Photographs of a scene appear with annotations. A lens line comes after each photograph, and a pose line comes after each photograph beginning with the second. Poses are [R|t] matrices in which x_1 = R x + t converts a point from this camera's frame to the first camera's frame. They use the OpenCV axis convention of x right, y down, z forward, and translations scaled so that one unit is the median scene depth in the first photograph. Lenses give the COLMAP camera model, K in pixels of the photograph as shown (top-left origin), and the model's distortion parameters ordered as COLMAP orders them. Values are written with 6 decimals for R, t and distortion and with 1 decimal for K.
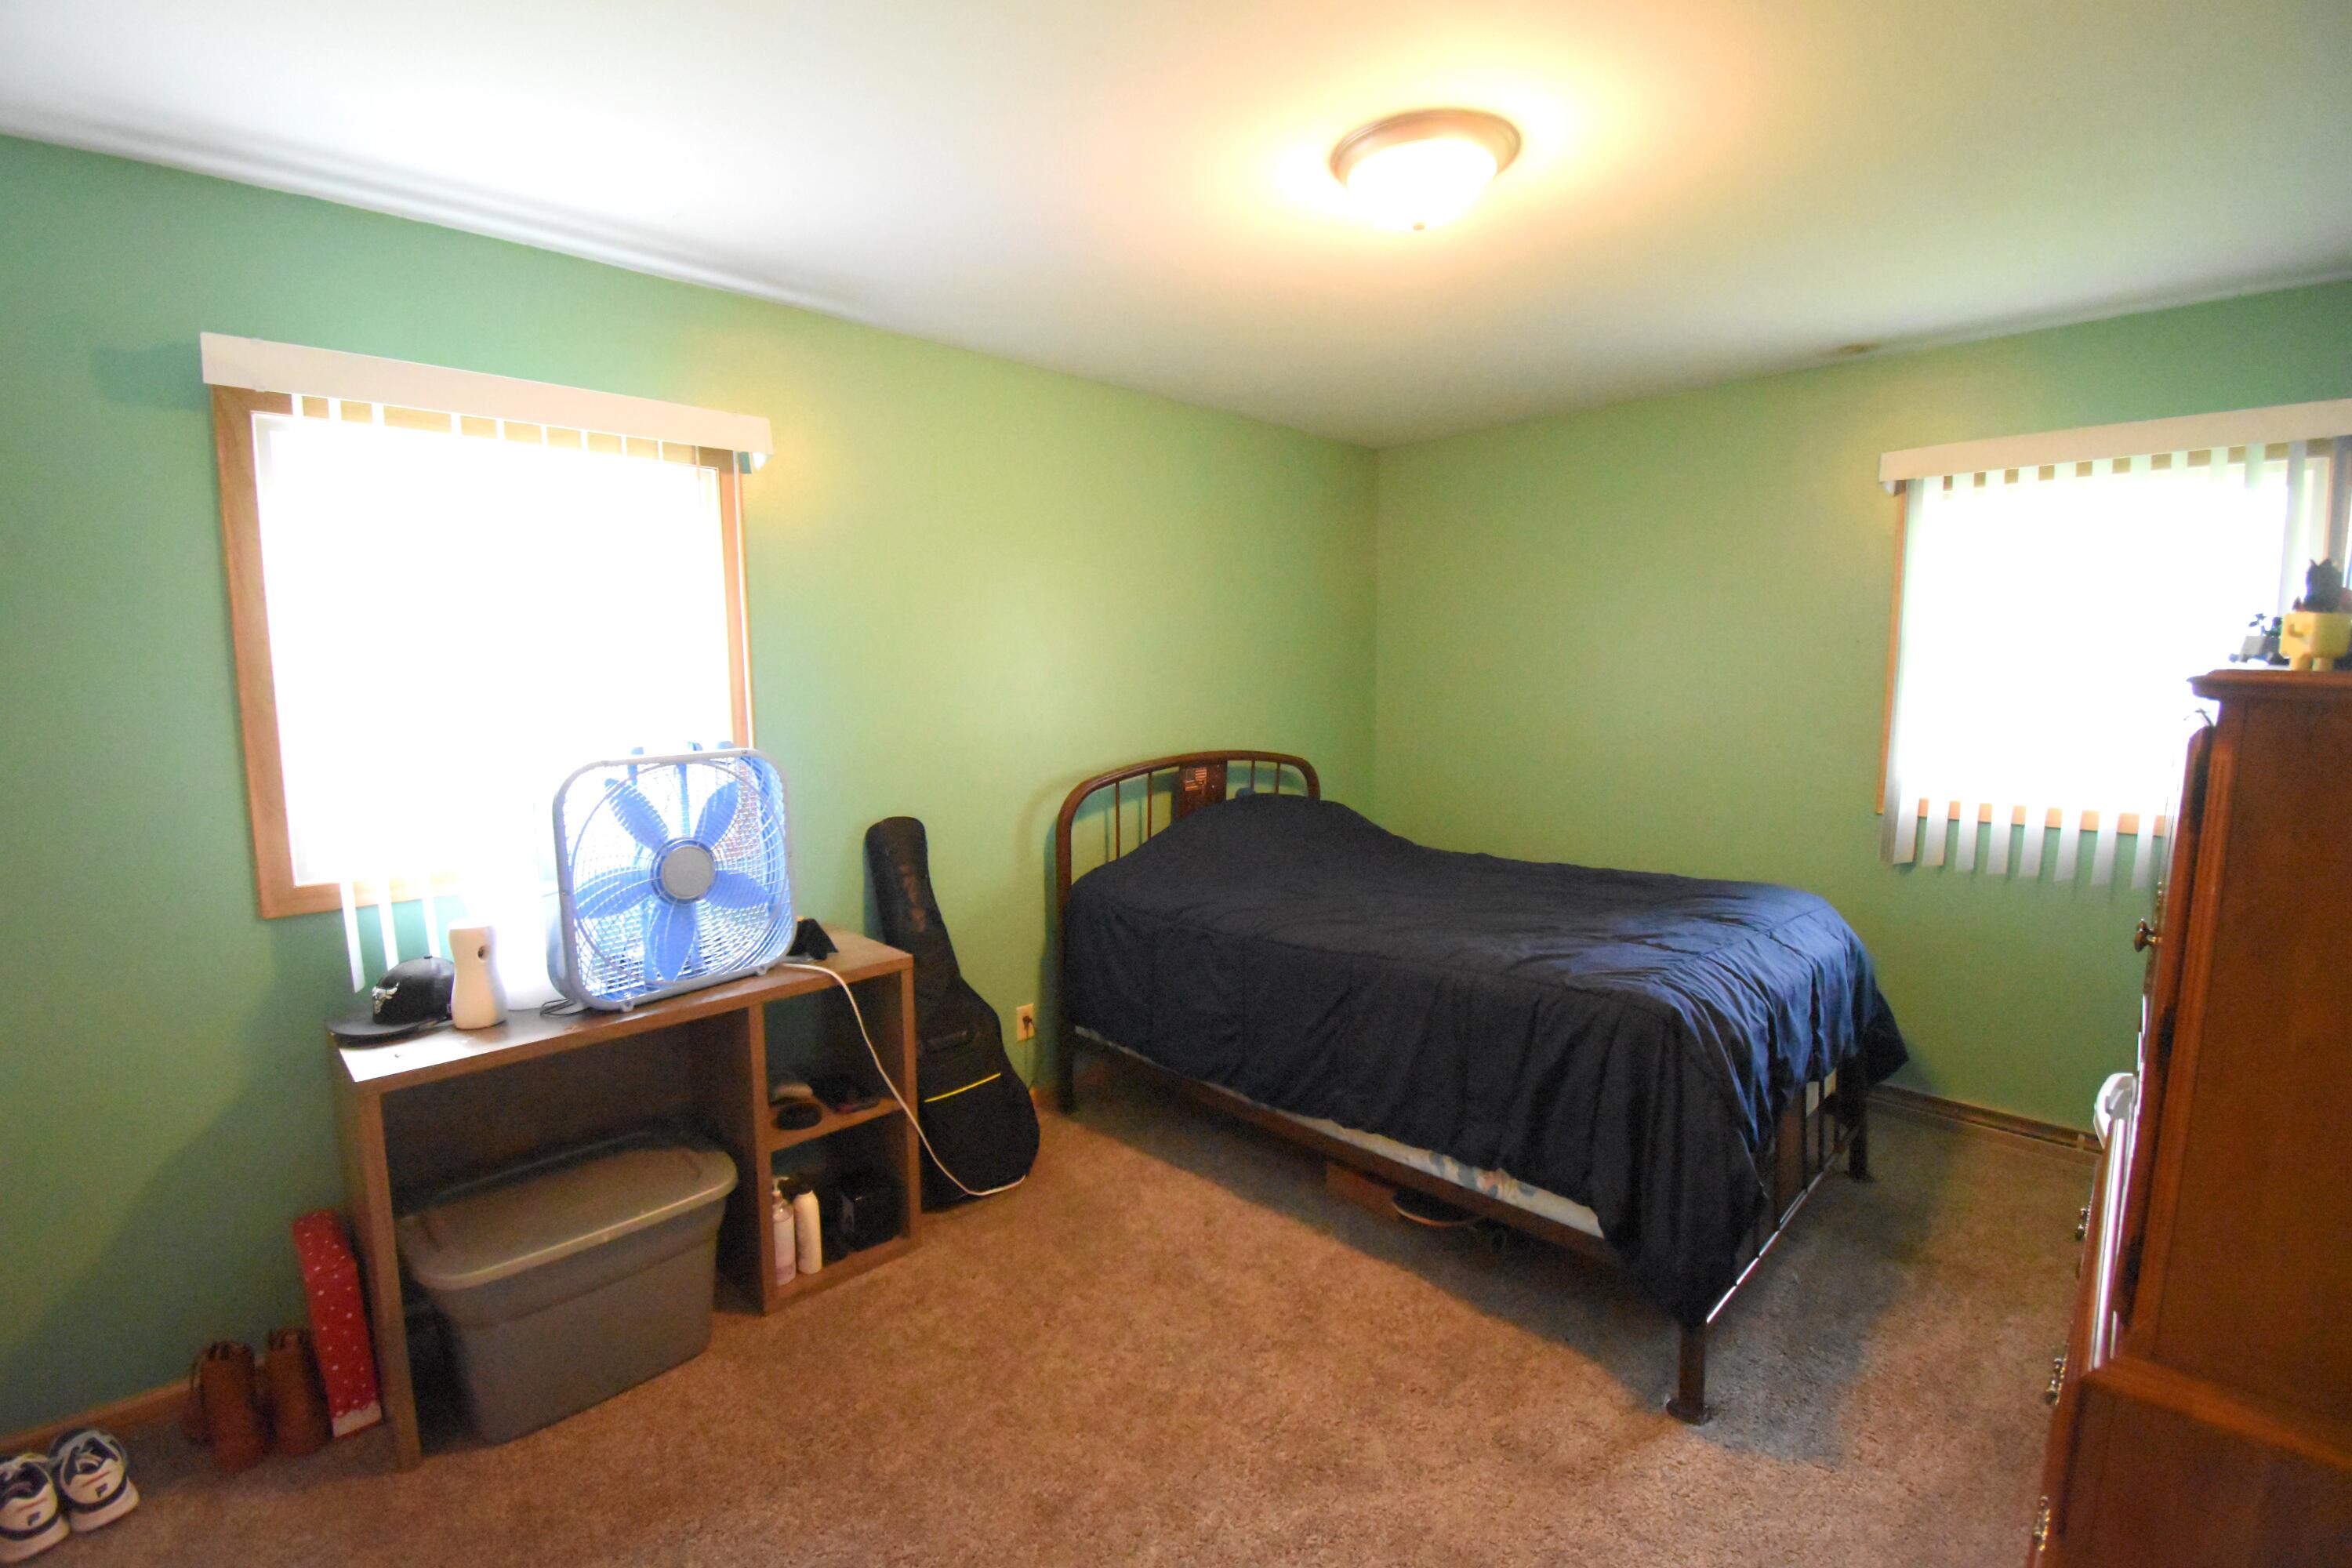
lens RADIAL K [[1040.2, 0, 1170.1], [0, 1040.2, 784.3], [0, 0, 1]] dist [0.022468, -0.026667]
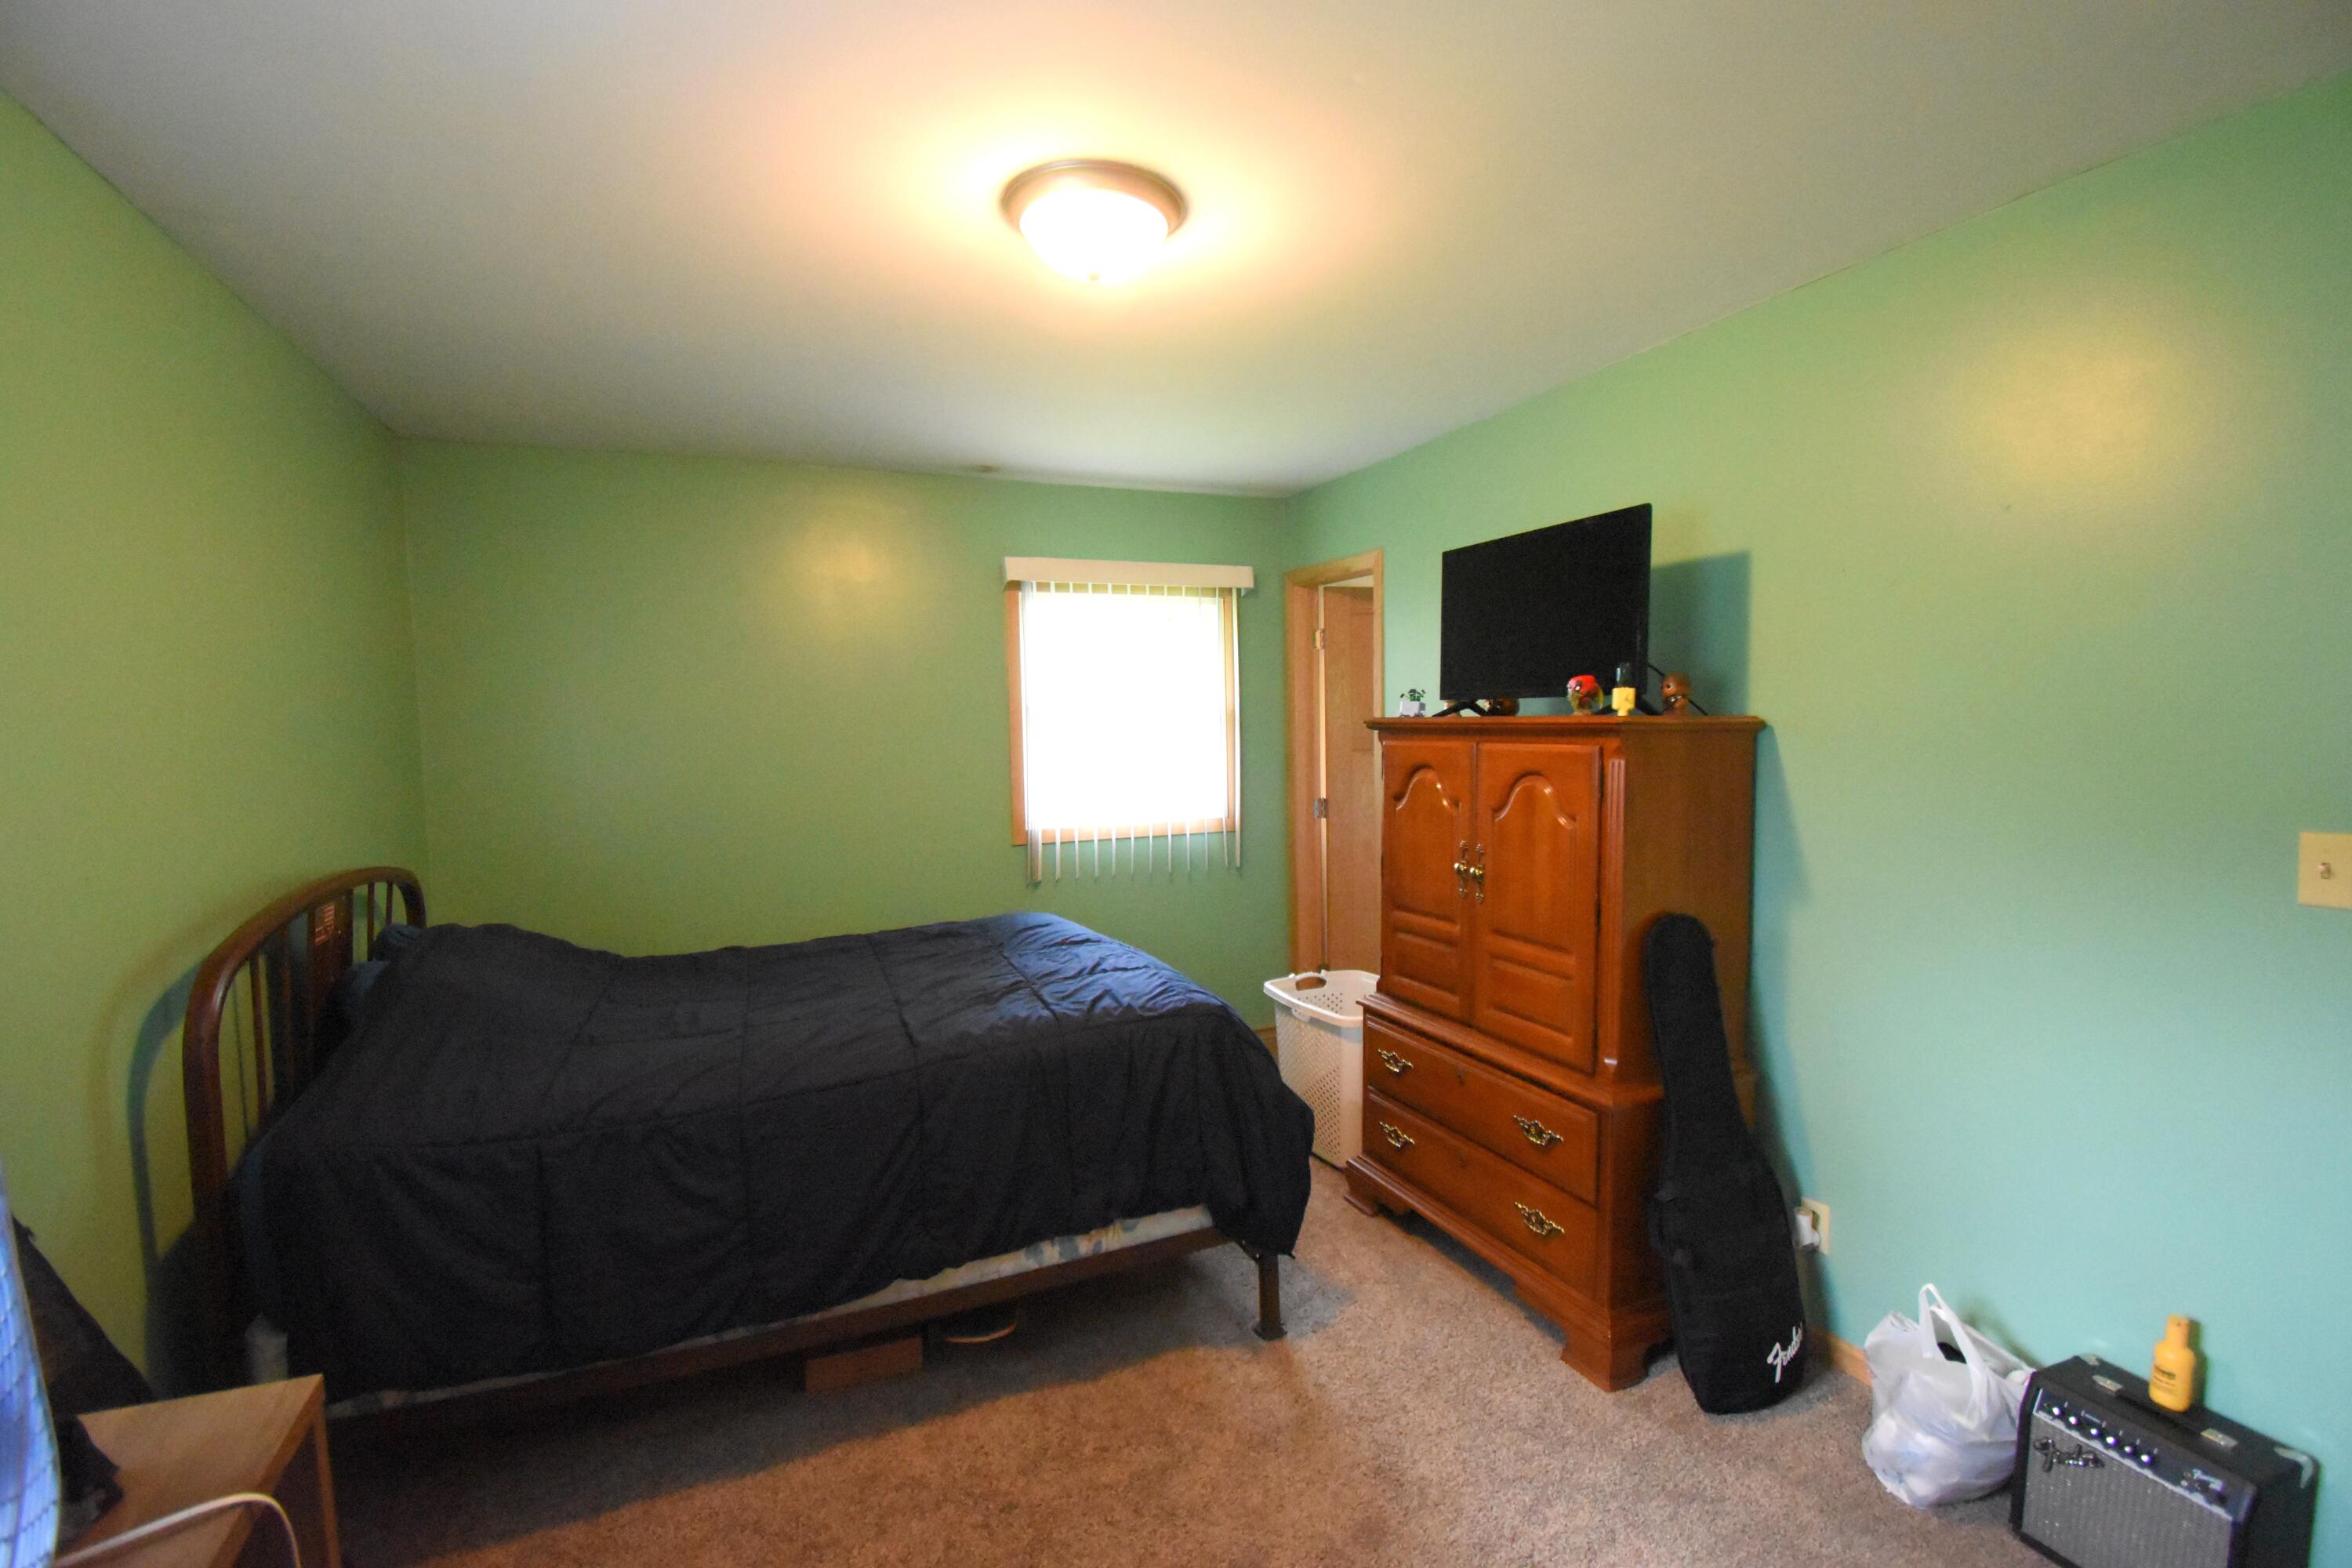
lens RADIAL K [[1040.2, 0, 1170.1], [0, 1040.2, 784.3], [0, 0, 1]] dist [0.022468, -0.026667]
pose [[0.365809, -0.057412, 0.928917, -0.531400], [0.119787, 0.992698, 0.014182, -0.051963], [-0.922949, 0.106084, 0.370015, 0.489260]]
